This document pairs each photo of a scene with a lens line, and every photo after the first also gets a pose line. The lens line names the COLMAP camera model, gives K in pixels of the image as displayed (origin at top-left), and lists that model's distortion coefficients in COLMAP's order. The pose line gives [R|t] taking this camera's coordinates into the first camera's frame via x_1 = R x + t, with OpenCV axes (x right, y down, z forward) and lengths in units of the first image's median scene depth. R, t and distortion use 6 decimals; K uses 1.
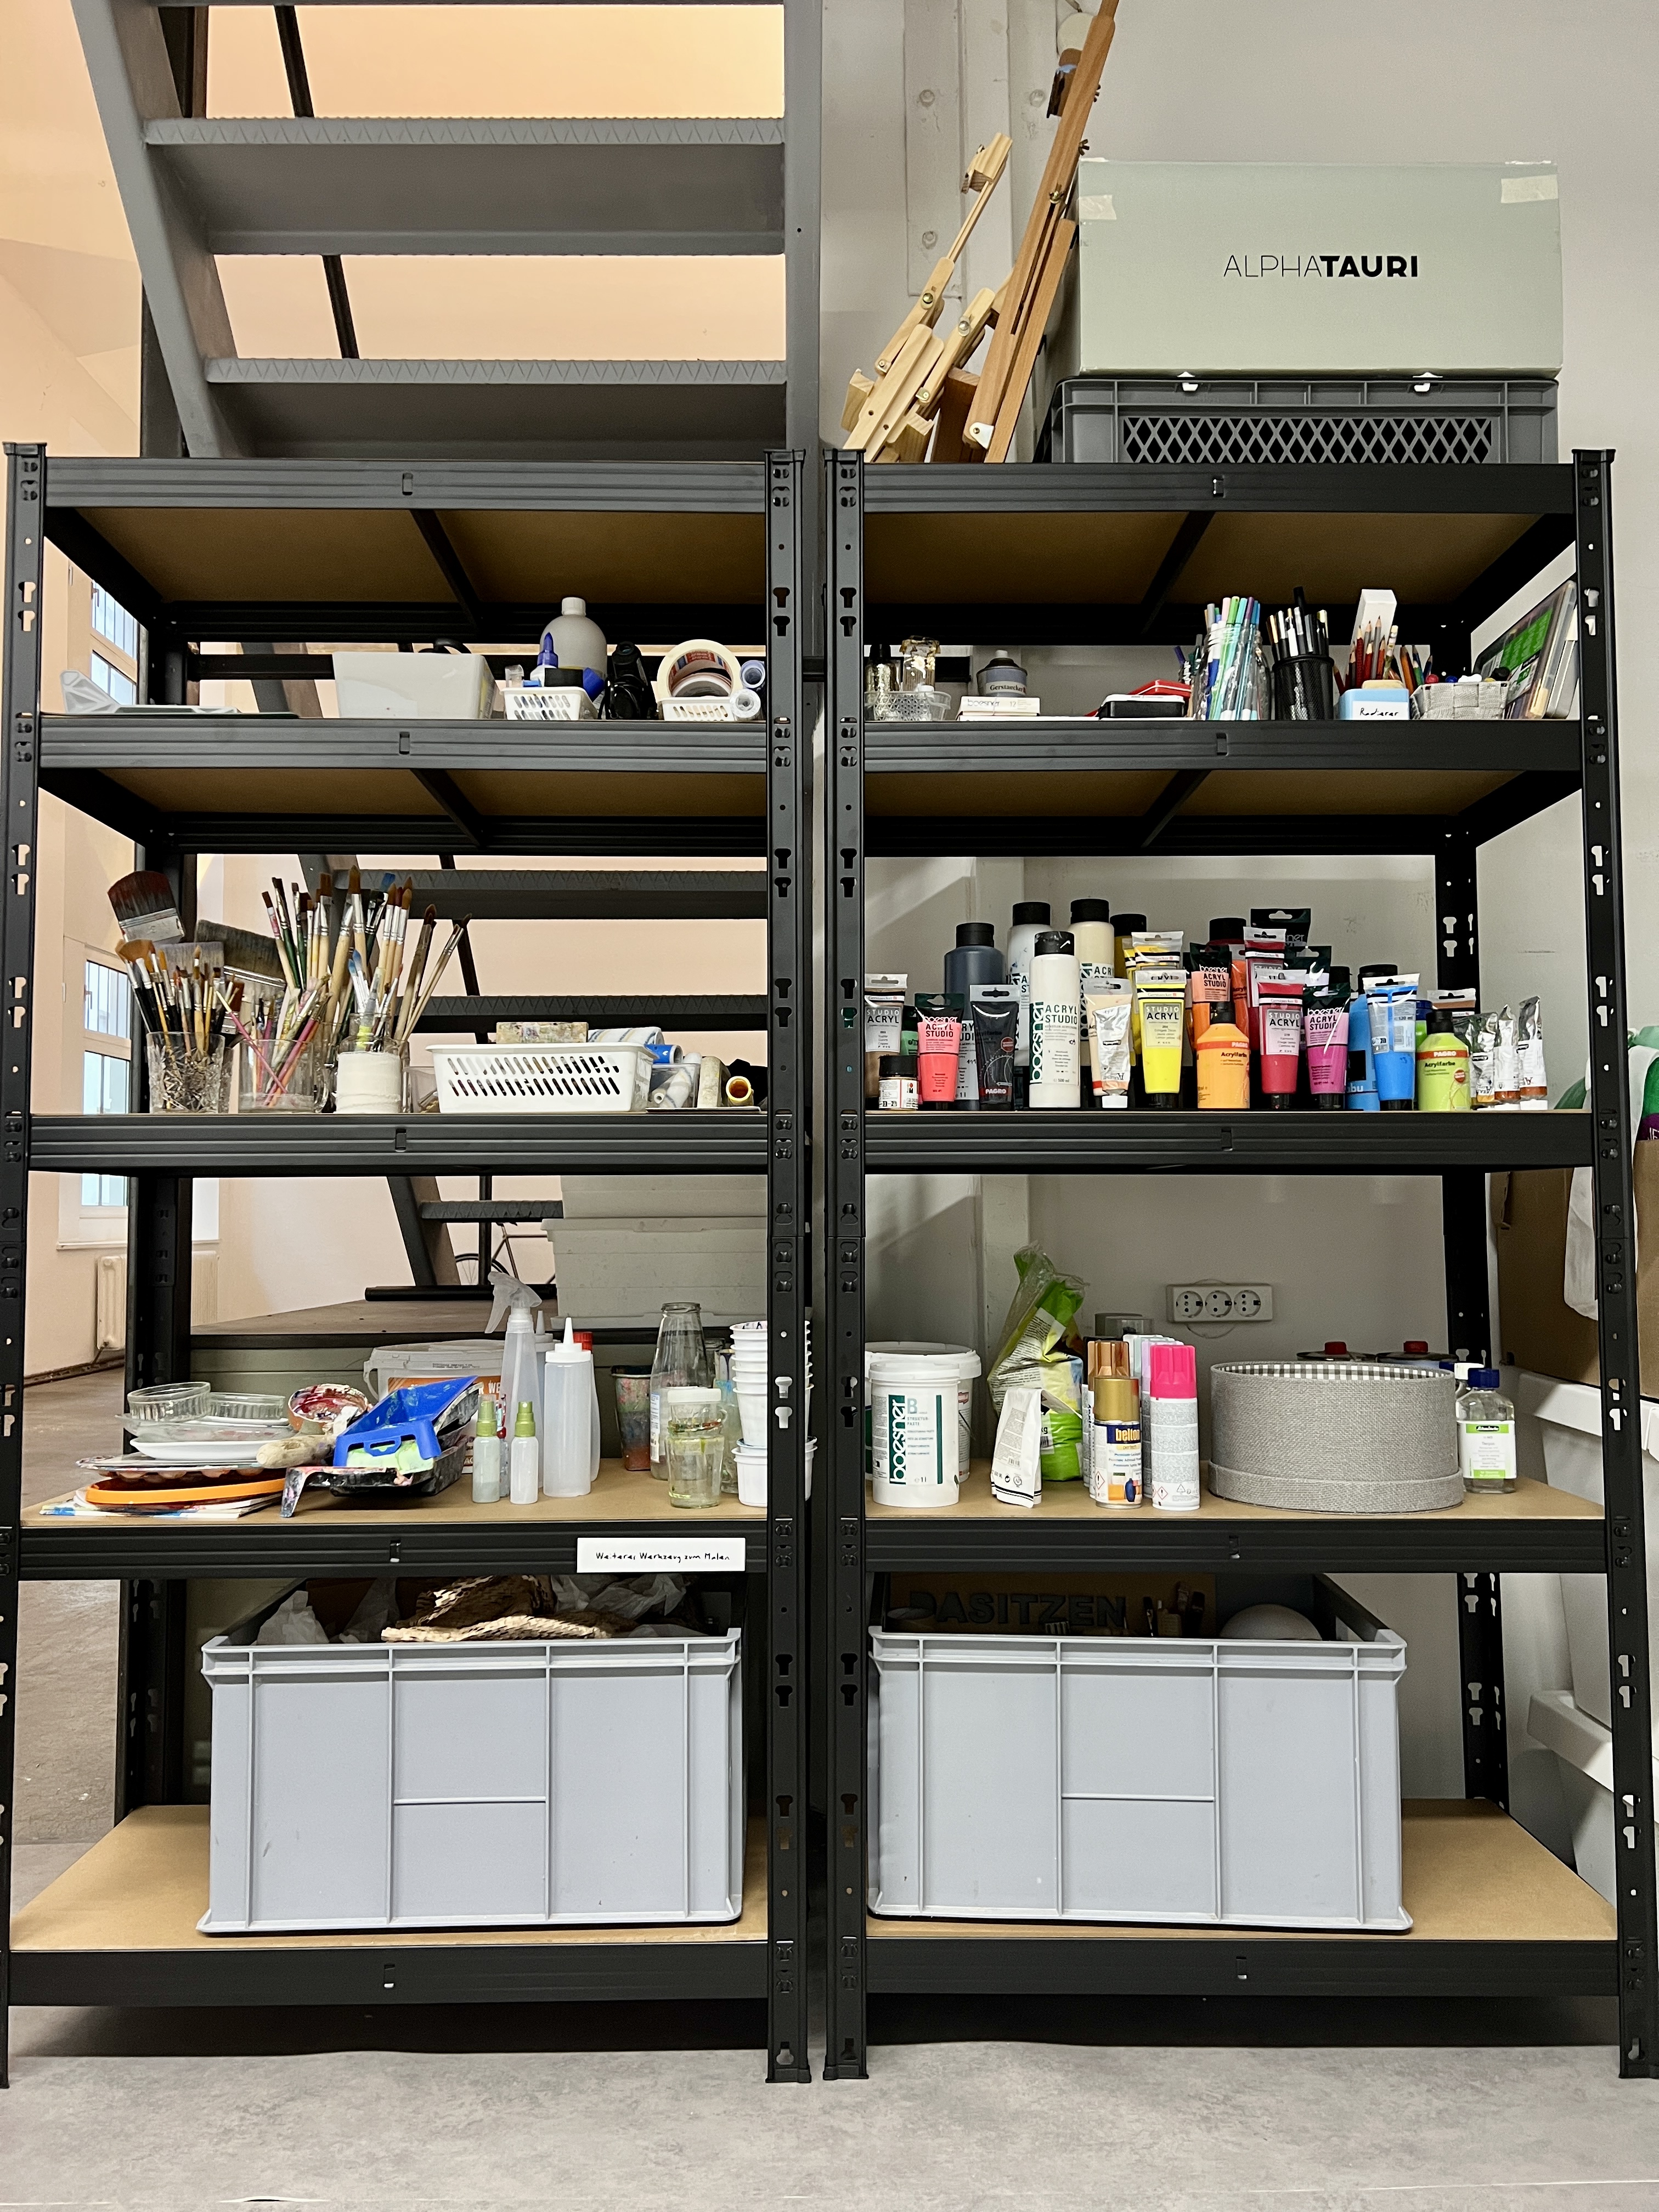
lens RADIAL K [[1658.6, 0, 827.5], [0, 1658.6, 1117.7], [0, 0, 1]] dist [0.016776, 0.003533]
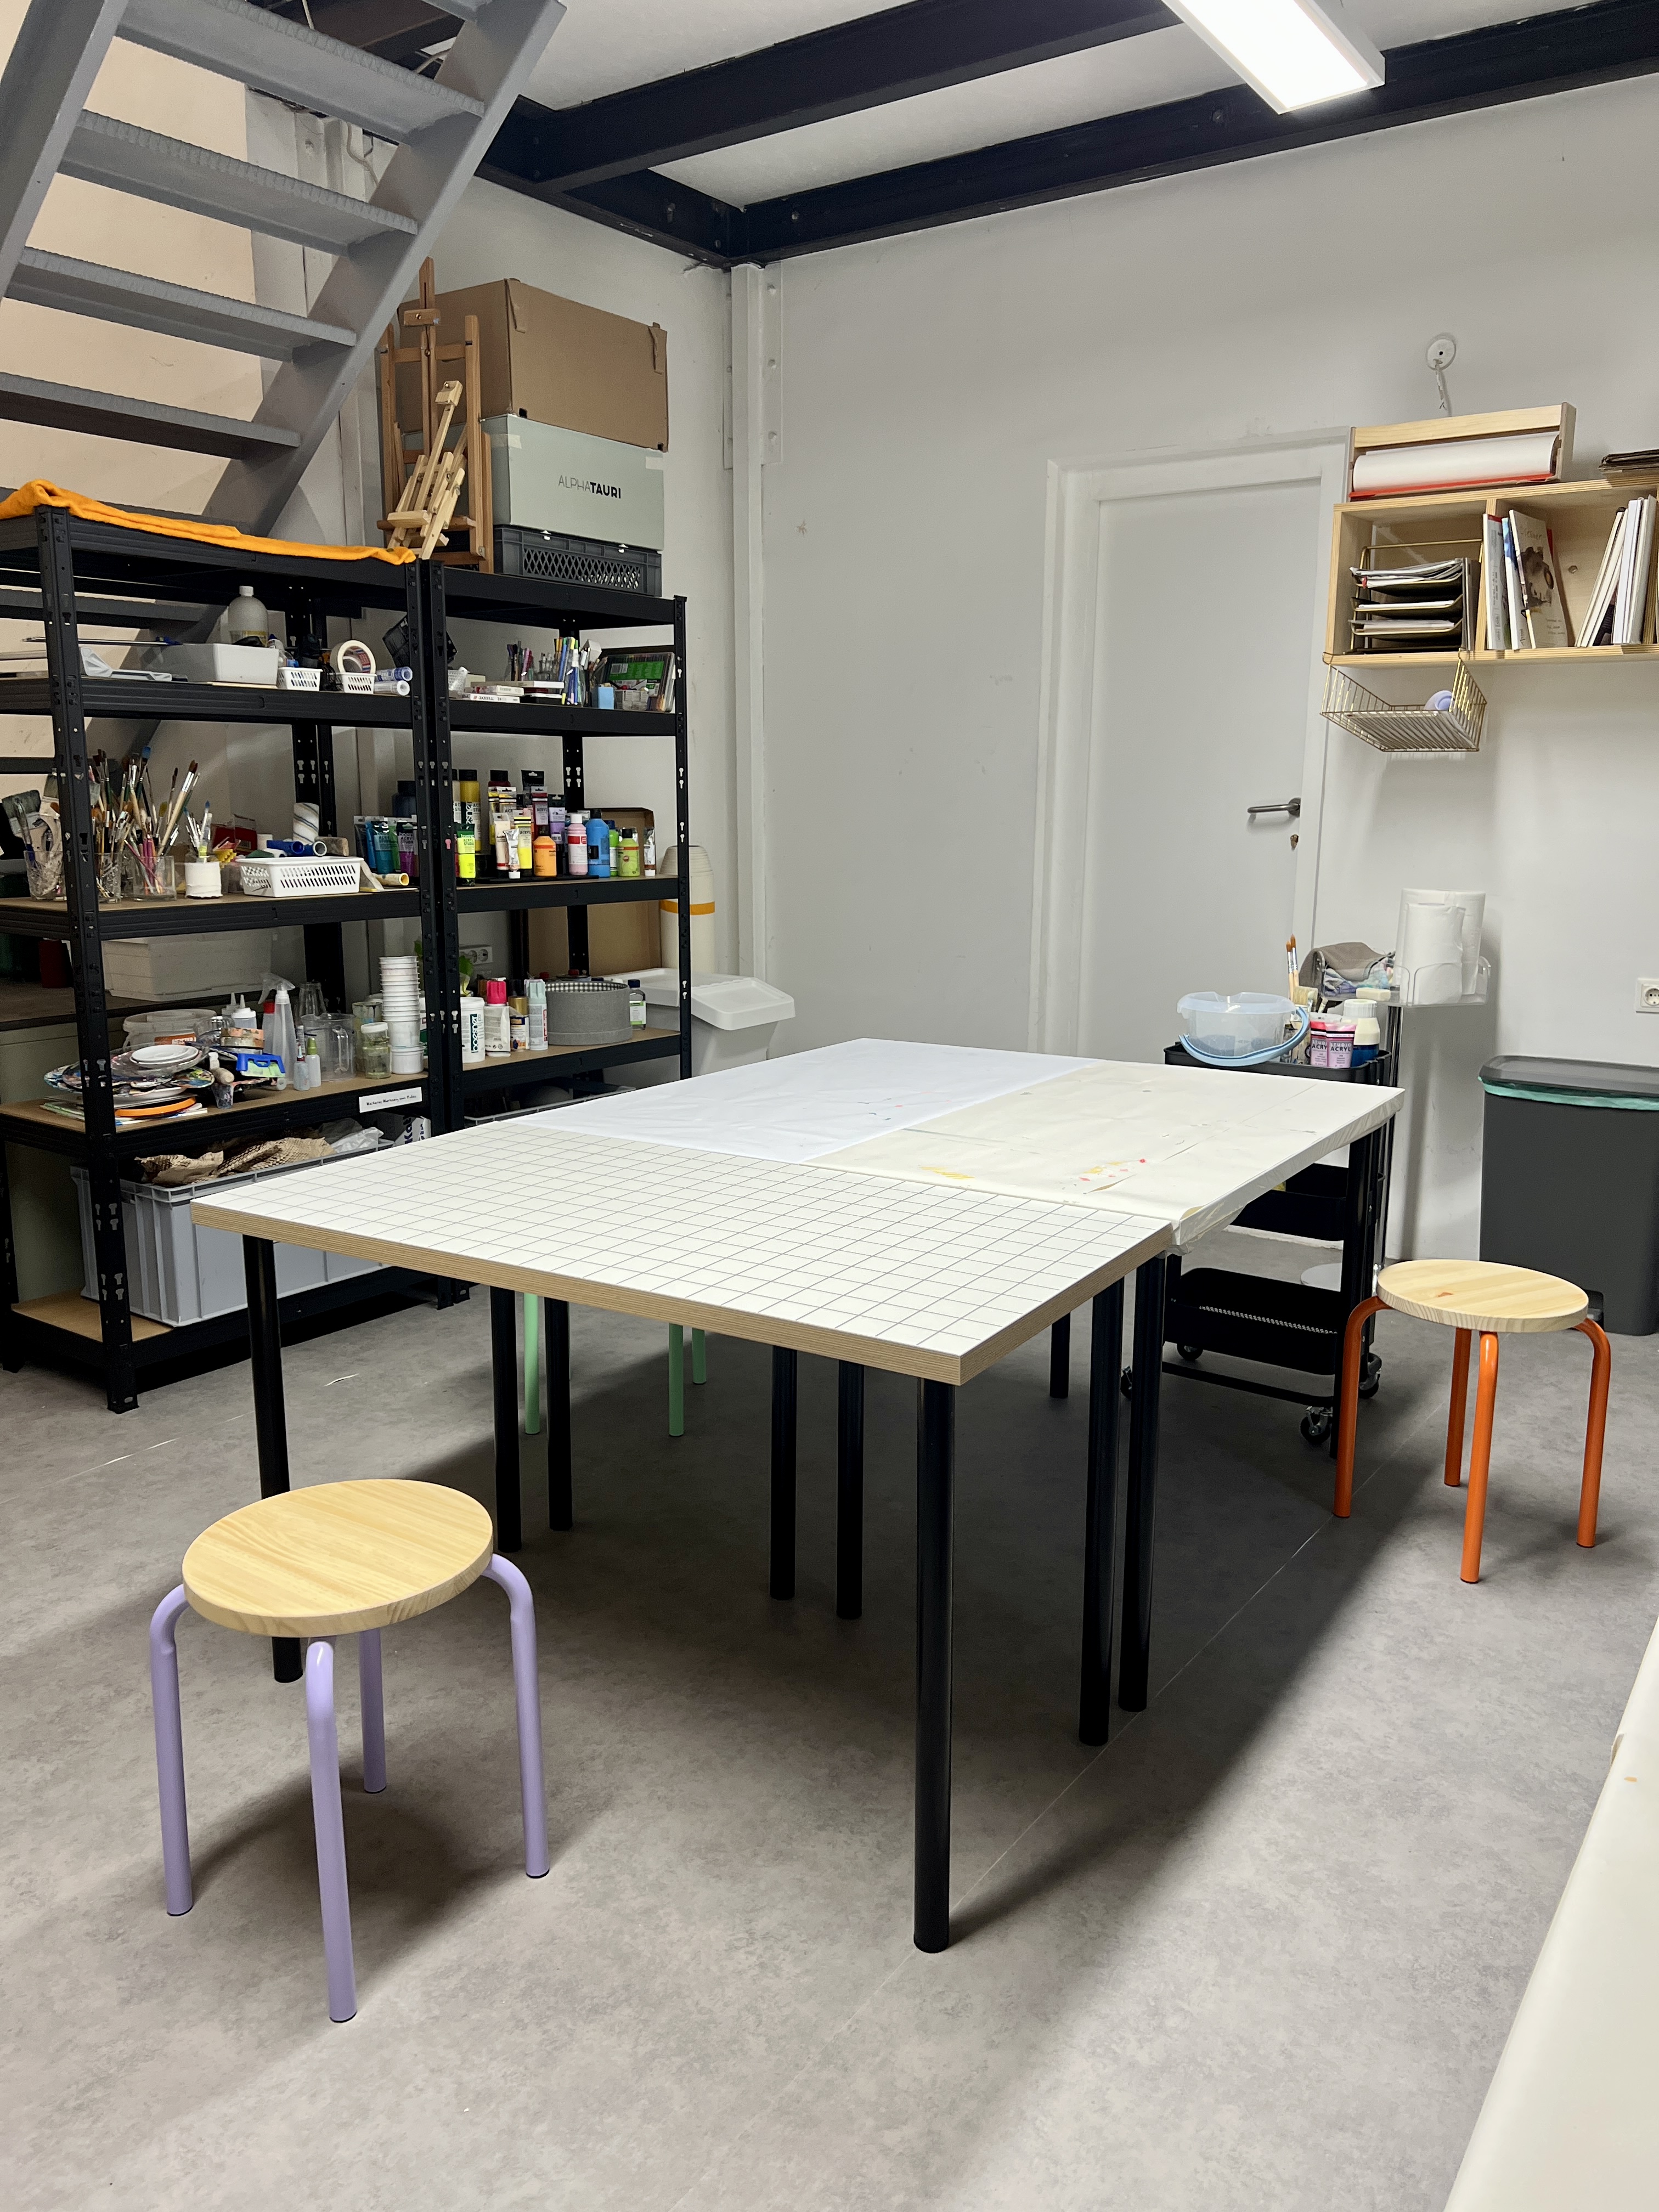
lens RADIAL K [[1658.6, 0, 831.2], [0, 1658.6, 1102.0], [0, 0, 1]] dist [0.016776, 0.003533]
pose [[0.593237, -0.144973, 0.791867, -1.423360], [-0.062270, 0.972440, 0.224682, -0.247144], [-0.802616, -0.182599, 0.567860, -0.668426]]
